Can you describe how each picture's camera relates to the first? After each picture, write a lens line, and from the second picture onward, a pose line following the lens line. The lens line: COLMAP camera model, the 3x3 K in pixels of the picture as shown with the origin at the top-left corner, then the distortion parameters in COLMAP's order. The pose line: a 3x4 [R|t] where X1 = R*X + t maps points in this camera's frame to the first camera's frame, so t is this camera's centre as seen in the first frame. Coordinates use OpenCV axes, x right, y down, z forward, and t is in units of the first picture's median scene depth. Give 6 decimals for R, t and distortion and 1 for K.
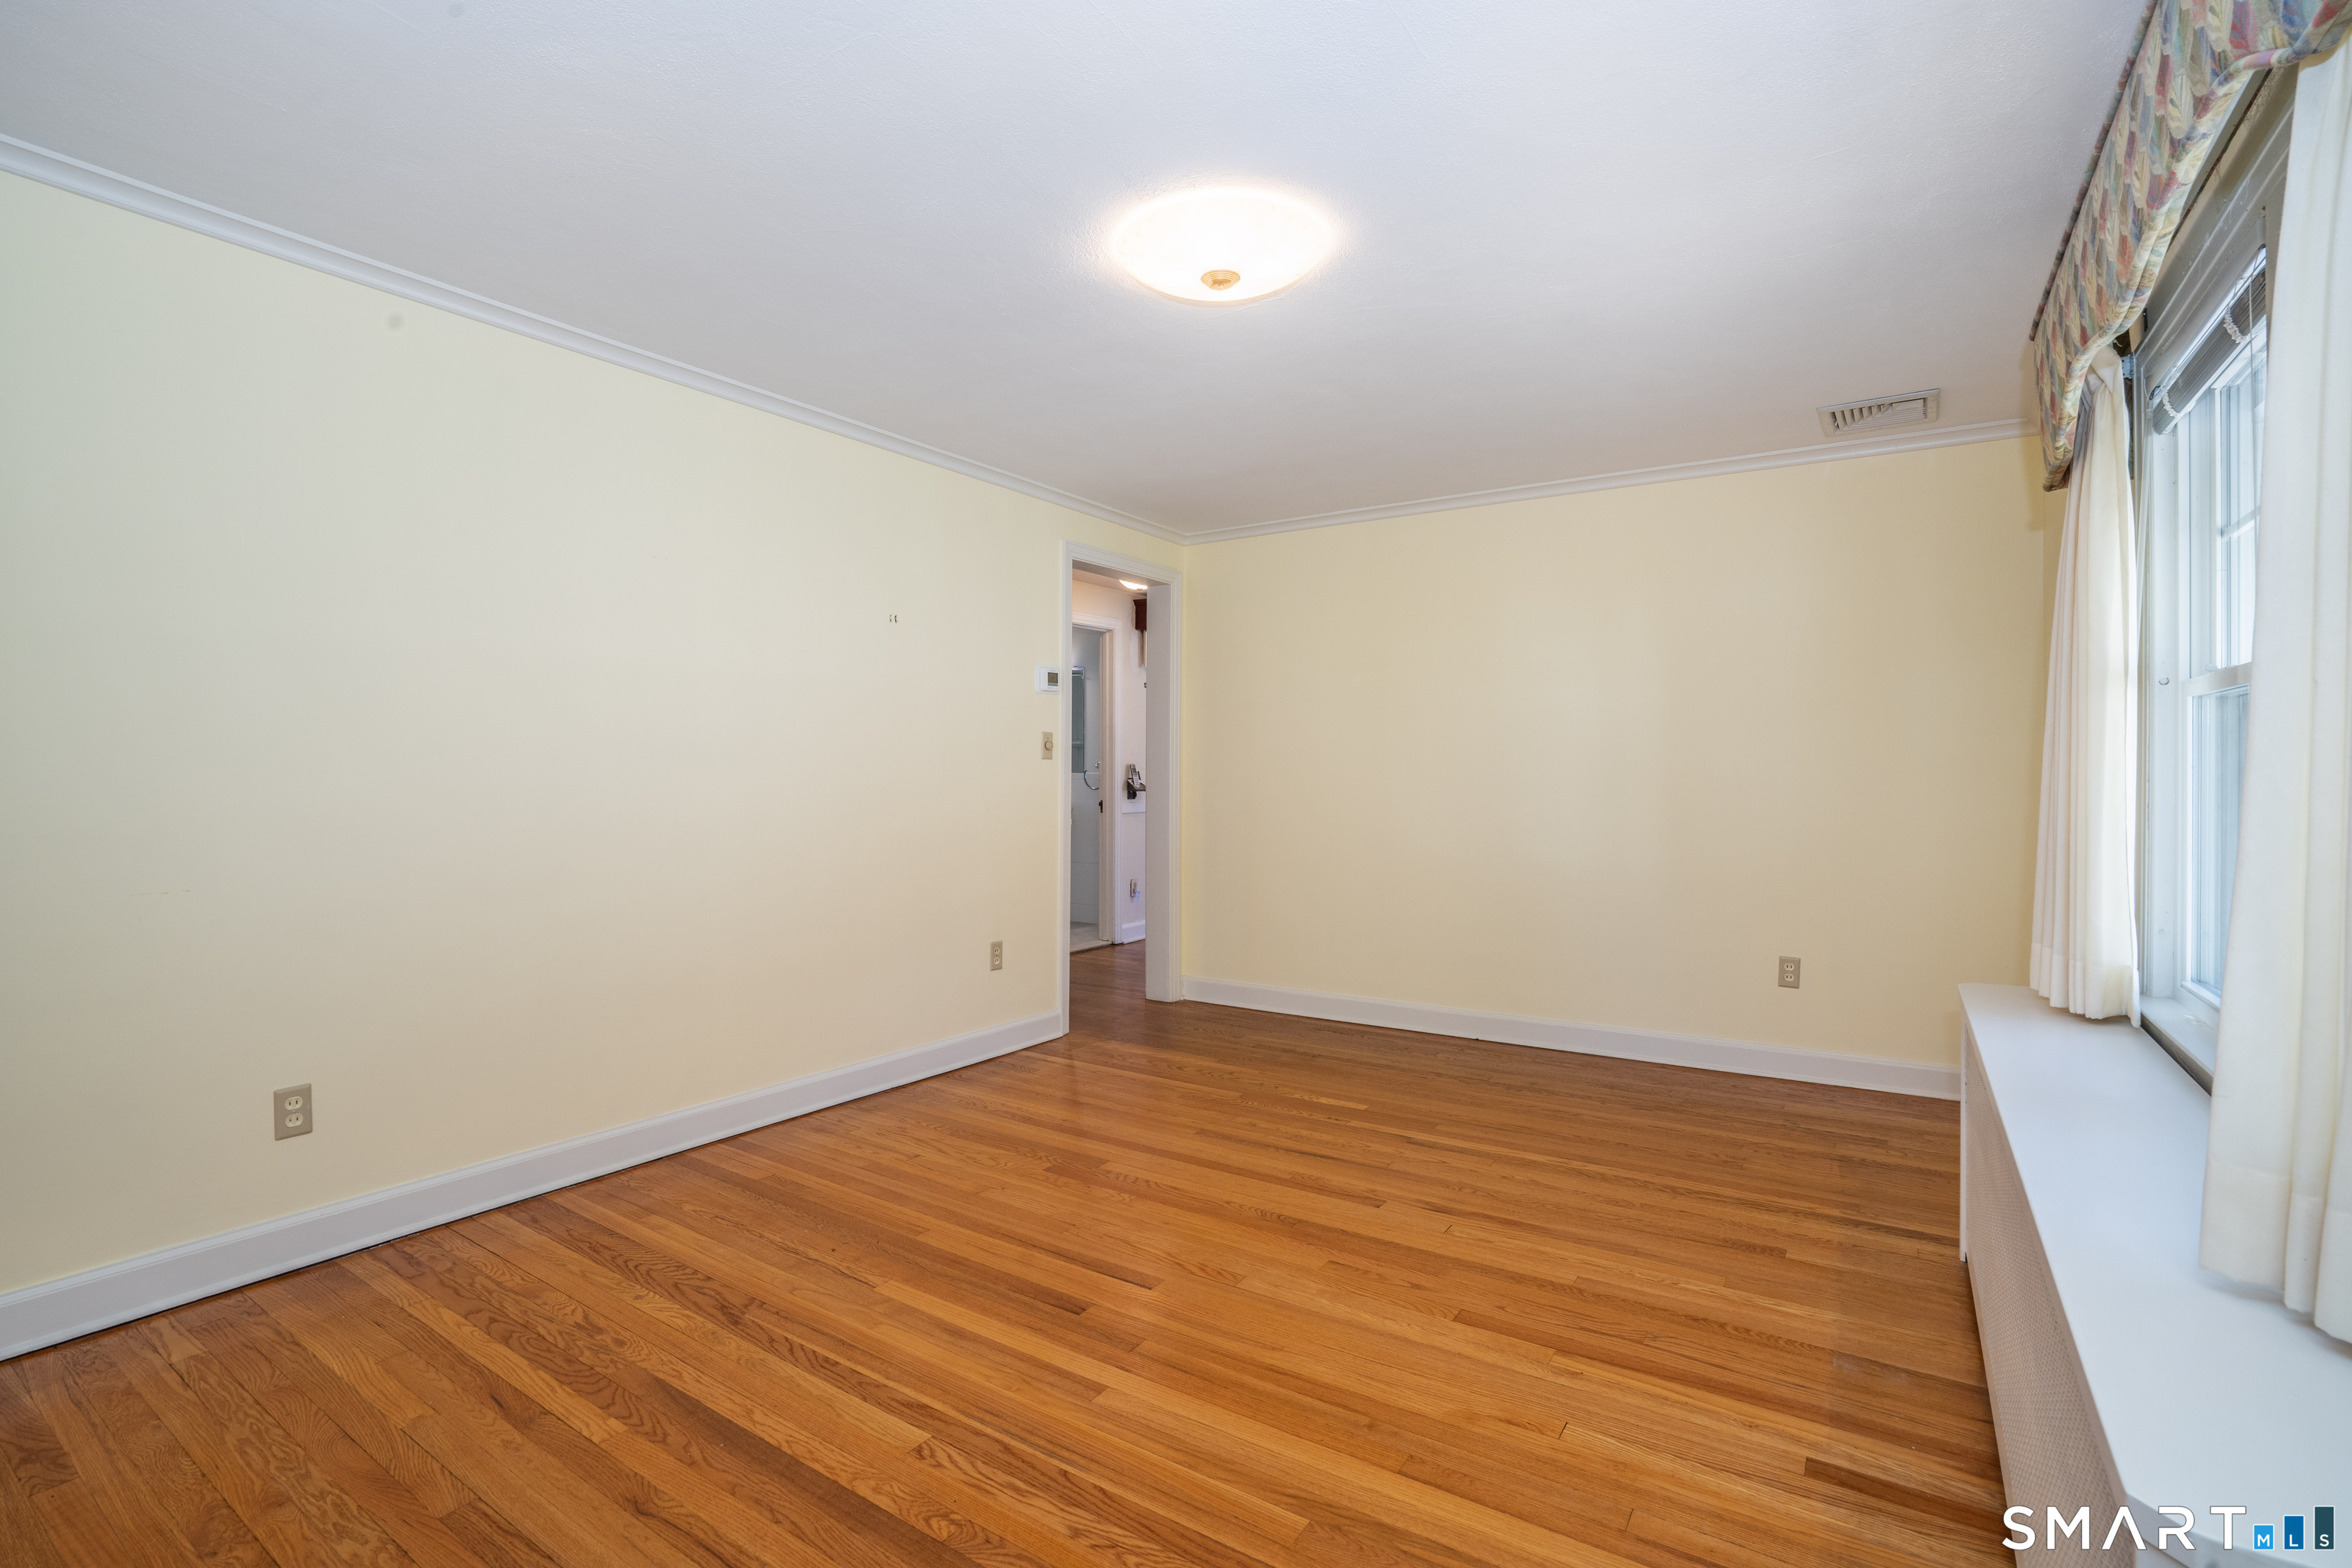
lens RADIAL K [[1079.3, 0, 1172.3], [0, 1079.3, 771.9], [0, 0, 1]] dist [-0.063358, 0.024219]
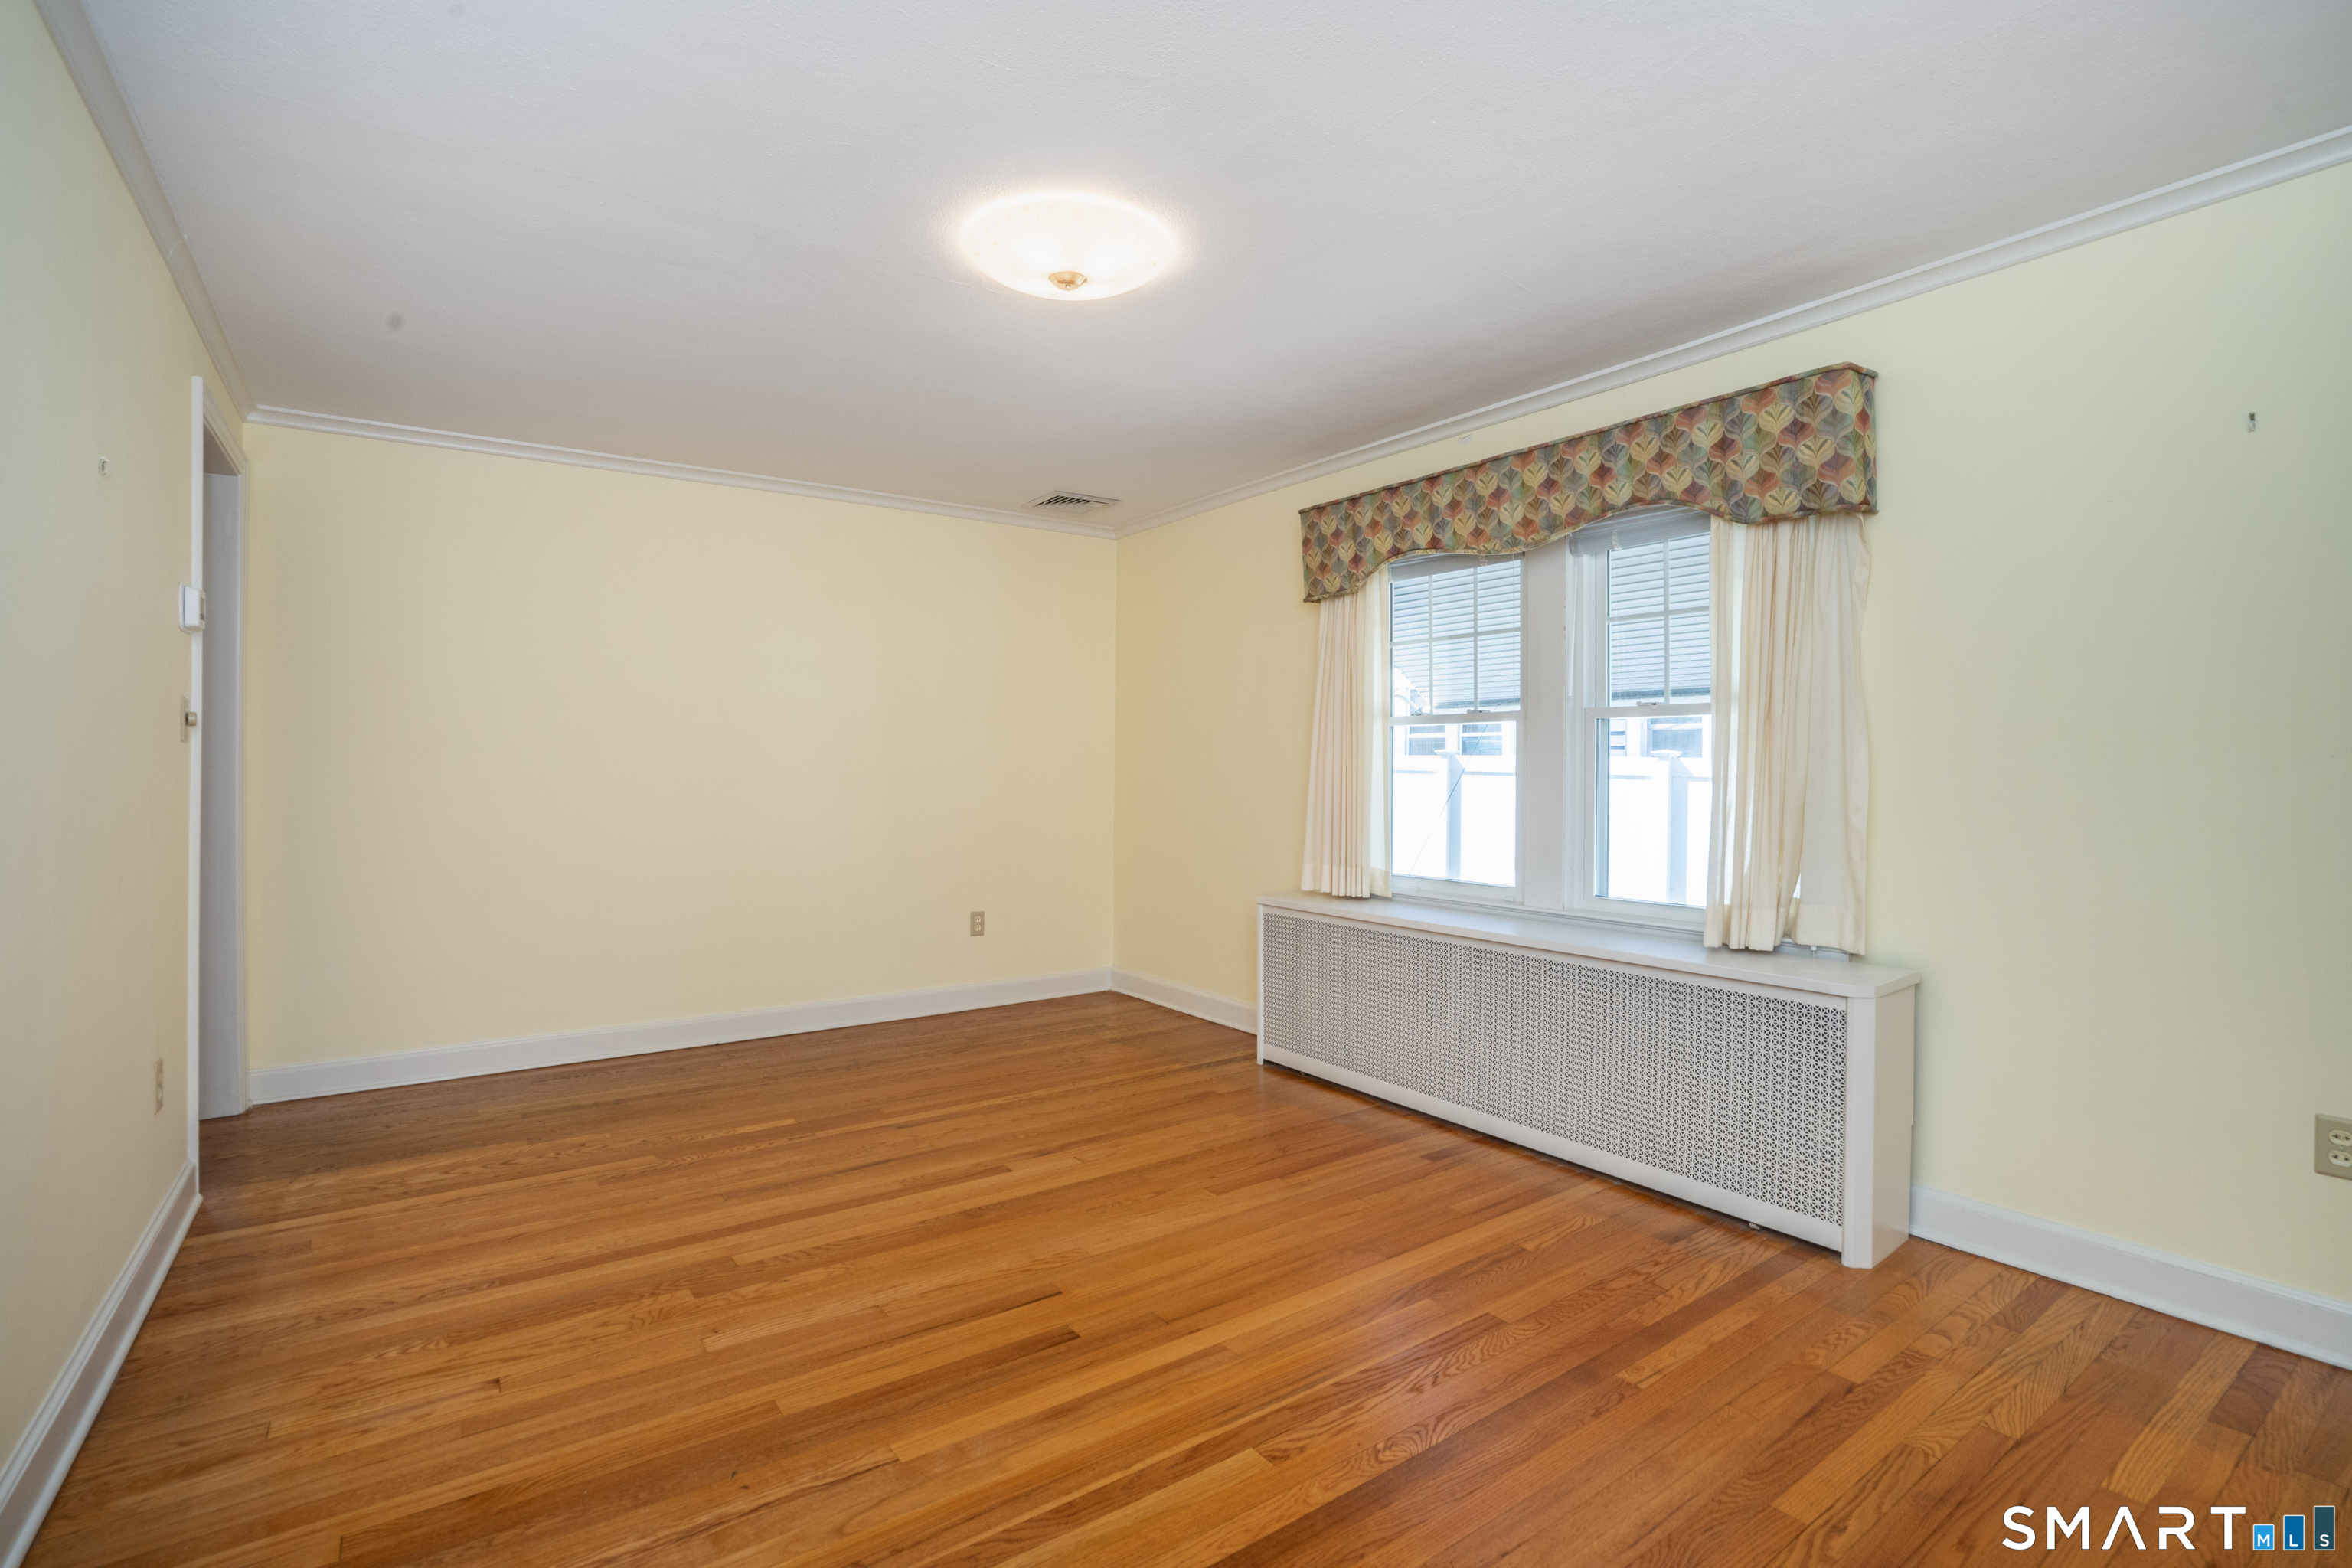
lens RADIAL K [[1079.3, 0, 1172.3], [0, 1079.3, 771.9], [0, 0, 1]] dist [-0.063358, 0.024219]
pose [[0.352786, -0.005856, 0.935686, -0.758455], [-0.002391, 0.999972, 0.007160, -0.000711], [-0.935701, -0.004763, 0.352762, 0.474819]]
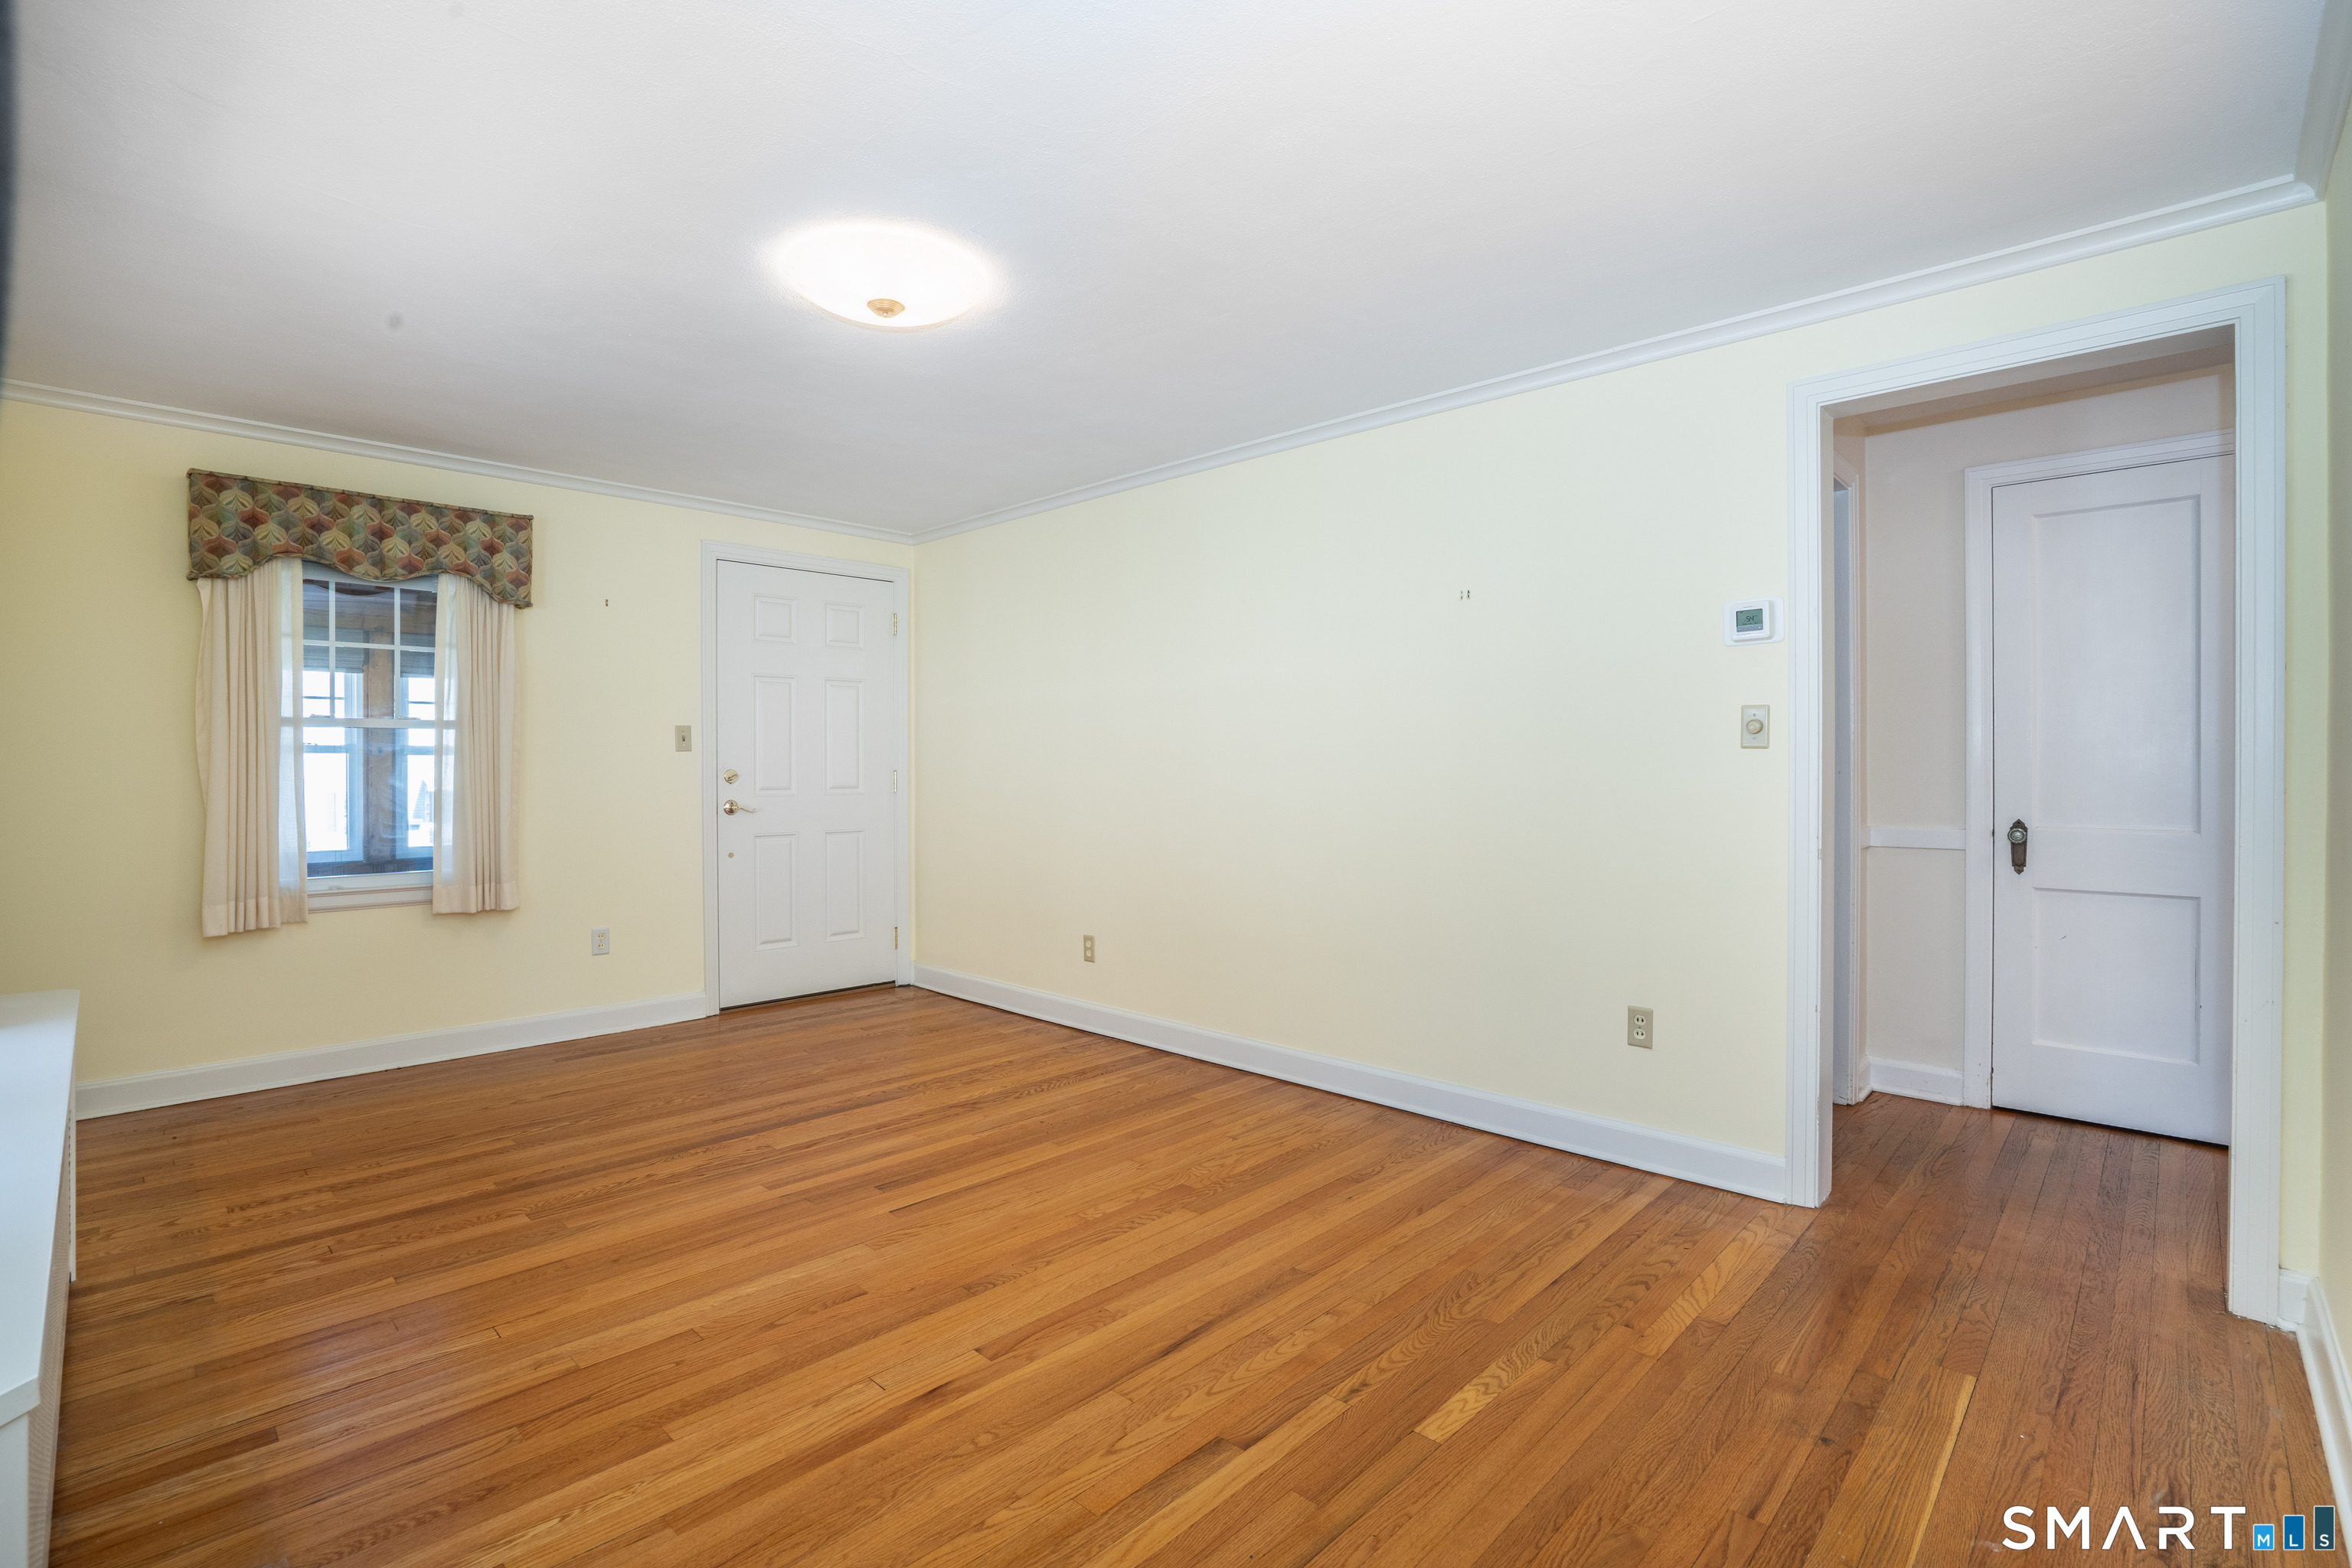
lens RADIAL K [[1083.1, 0, 1165.1], [0, 1083.1, 768.7], [0, 0, 1]] dist [-0.060027, 0.022336]
pose [[-0.182243, 0.000396, -0.983254, 0.909306], [0.001699, 0.999999, 0.000088, 0.000327], [0.983252, -0.001654, -0.182243, 1.276797]]
